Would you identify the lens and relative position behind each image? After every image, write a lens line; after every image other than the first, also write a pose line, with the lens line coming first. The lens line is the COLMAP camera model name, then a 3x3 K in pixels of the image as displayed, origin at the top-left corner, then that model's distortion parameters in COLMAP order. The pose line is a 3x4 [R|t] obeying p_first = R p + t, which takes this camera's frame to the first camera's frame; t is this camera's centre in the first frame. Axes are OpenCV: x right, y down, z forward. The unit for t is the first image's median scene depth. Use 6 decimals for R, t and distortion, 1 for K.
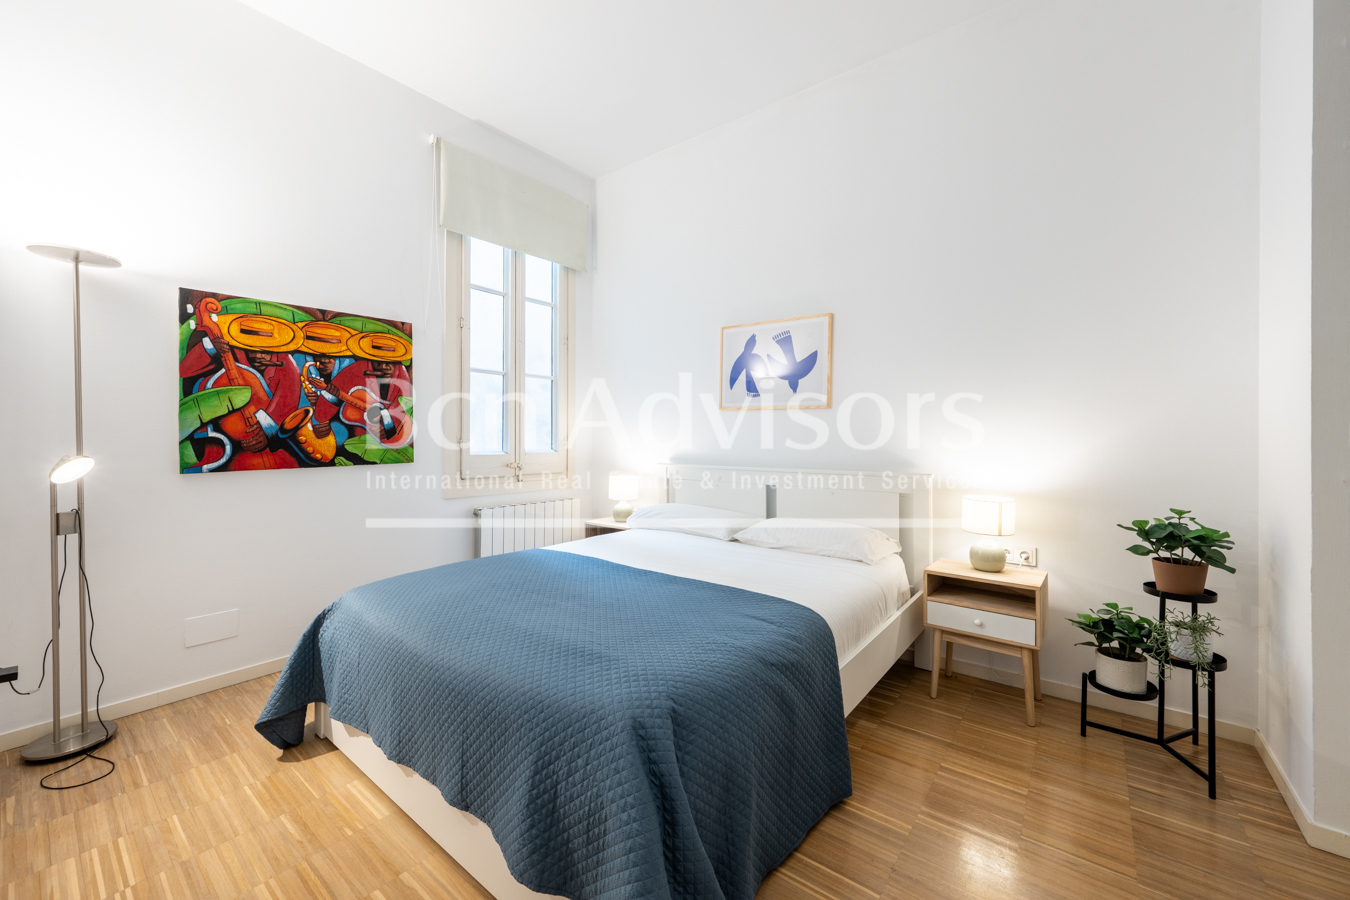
lens RADIAL K [[532.7, 0, 675.0], [0, 532.7, 439.8], [0, 0, 1]] dist [0.001046, 0.000553]
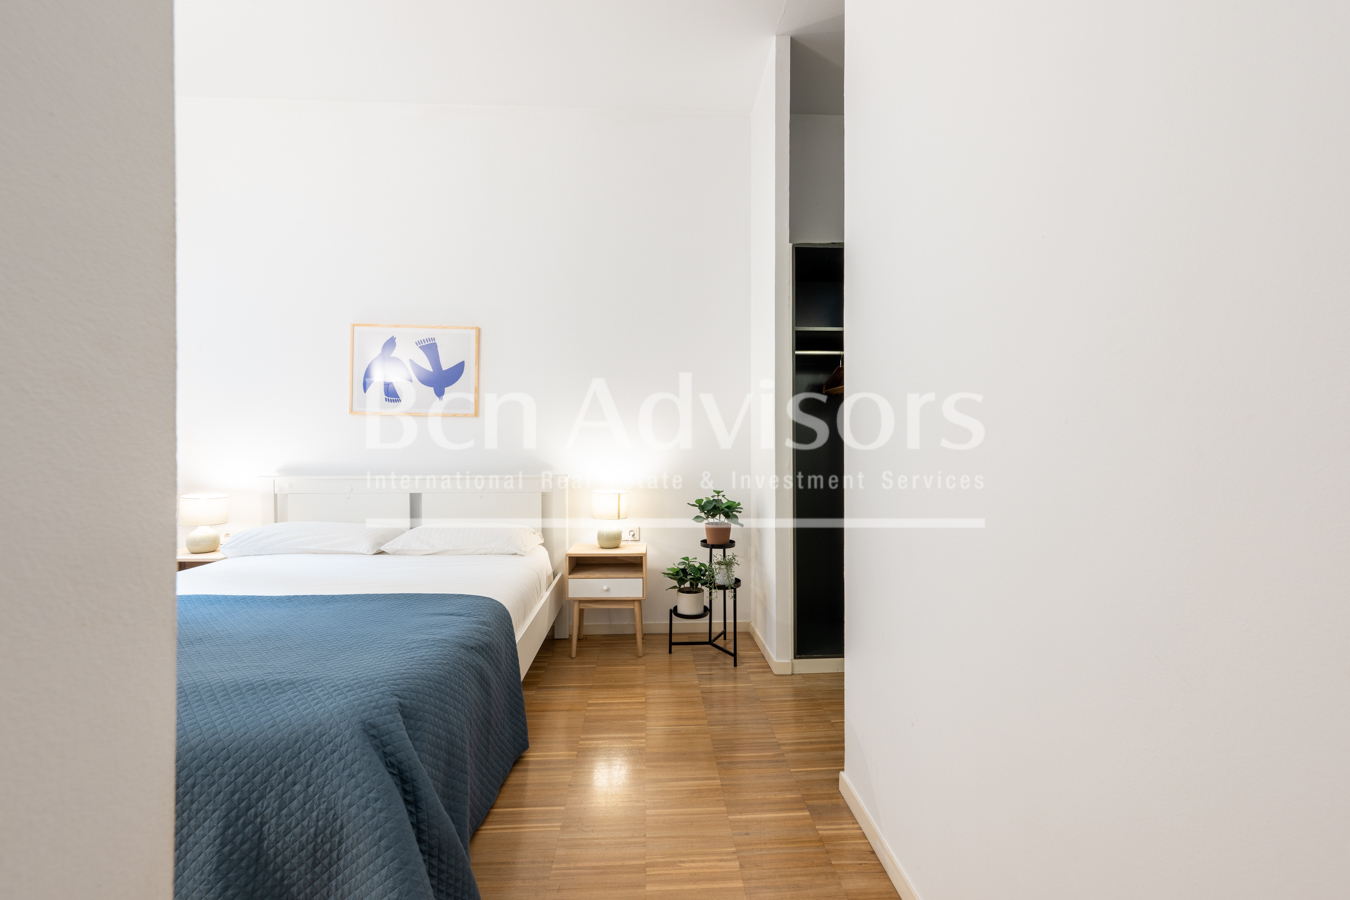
lens RADIAL K [[528.3, 0, 674.6], [0, 528.3, 447.2], [0, 0, 1]] dist [-0.000449, 0.000027]
pose [[0.753577, -0.003524, 0.657350, -0.130649], [0.004390, 0.999990, 0.000329, 0.003353], [-0.657345, 0.002637, 0.753585, -0.062729]]
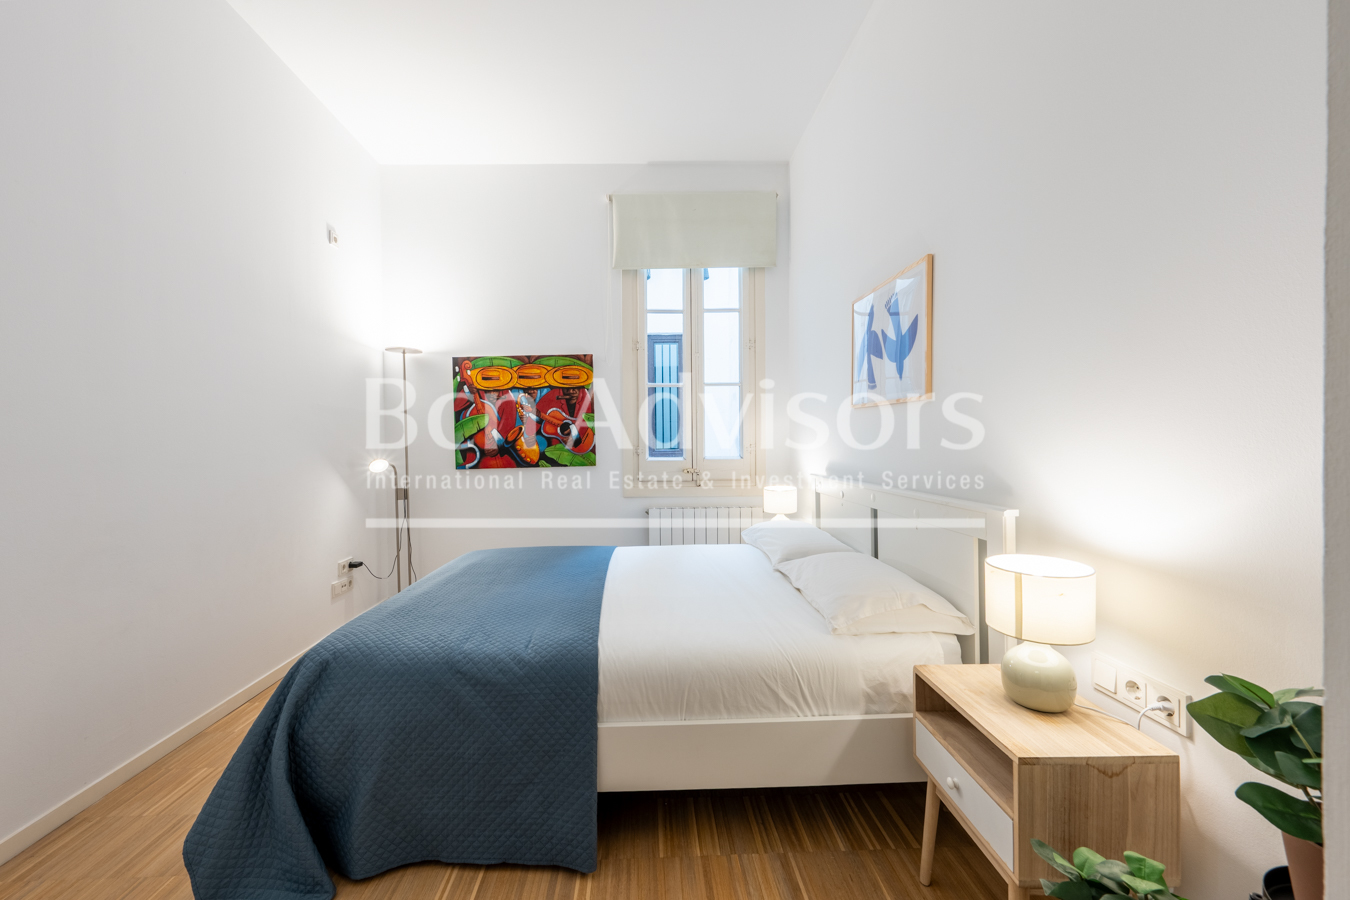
lens RADIAL K [[528.3, 0, 674.6], [0, 528.3, 447.2], [0, 0, 1]] dist [-0.000449, 0.000027]
pose [[0.644249, 0.005538, -0.764796, 0.729003], [0.009899, 0.999830, 0.015579, -0.023227], [0.764752, -0.017608, 0.644084, 0.439040]]
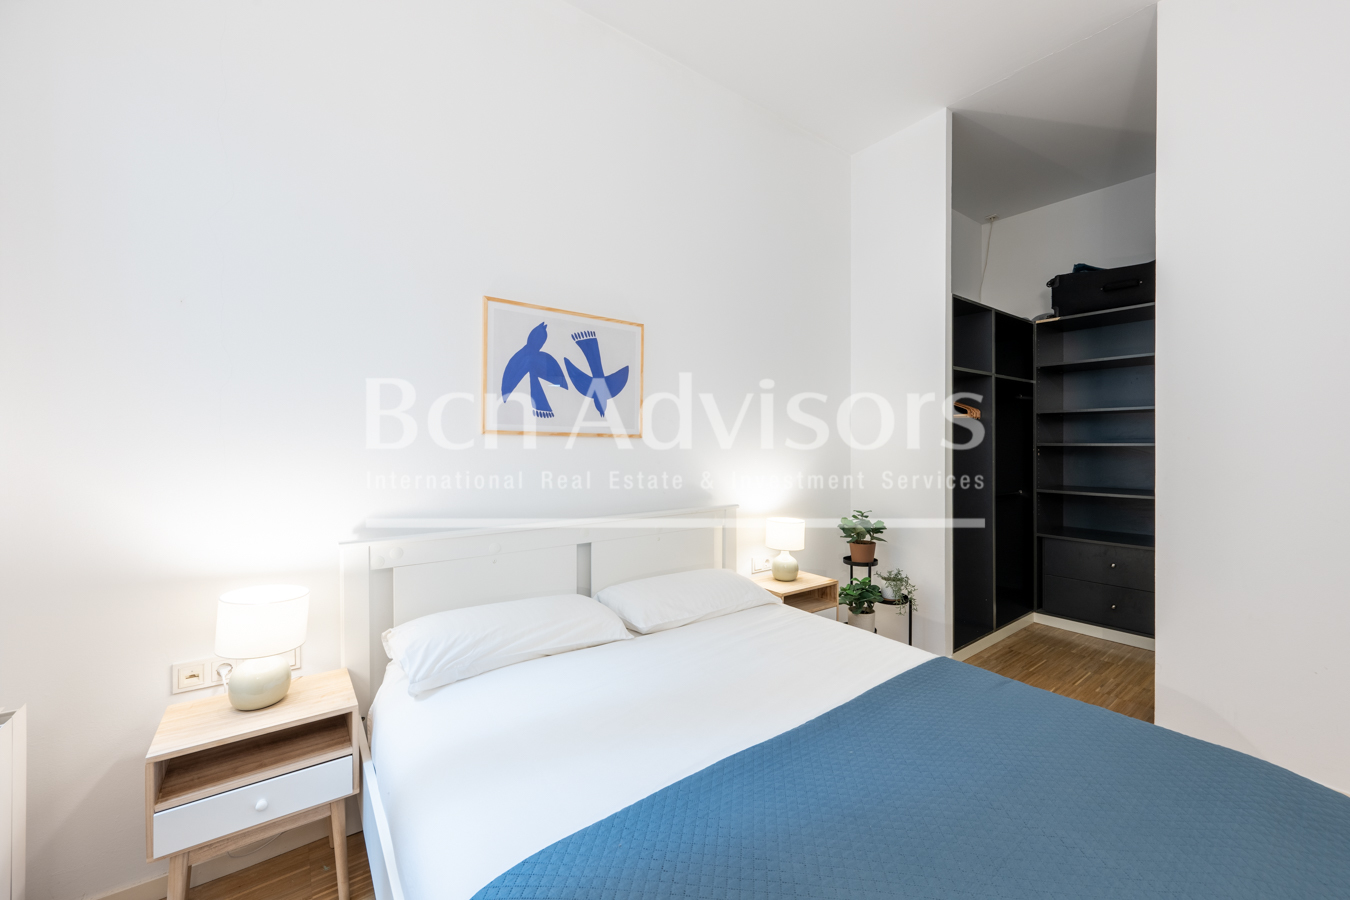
lens RADIAL K [[521.4, 0, 685.6], [0, 521.4, 444.8], [0, 0, 1]] dist [-0.000262, 0.000001]
pose [[0.257353, -0.005232, 0.966303, -0.602538], [0.003264, 0.999984, 0.004545, -0.065288], [-0.966312, 0.001985, 0.257367, 0.902169]]
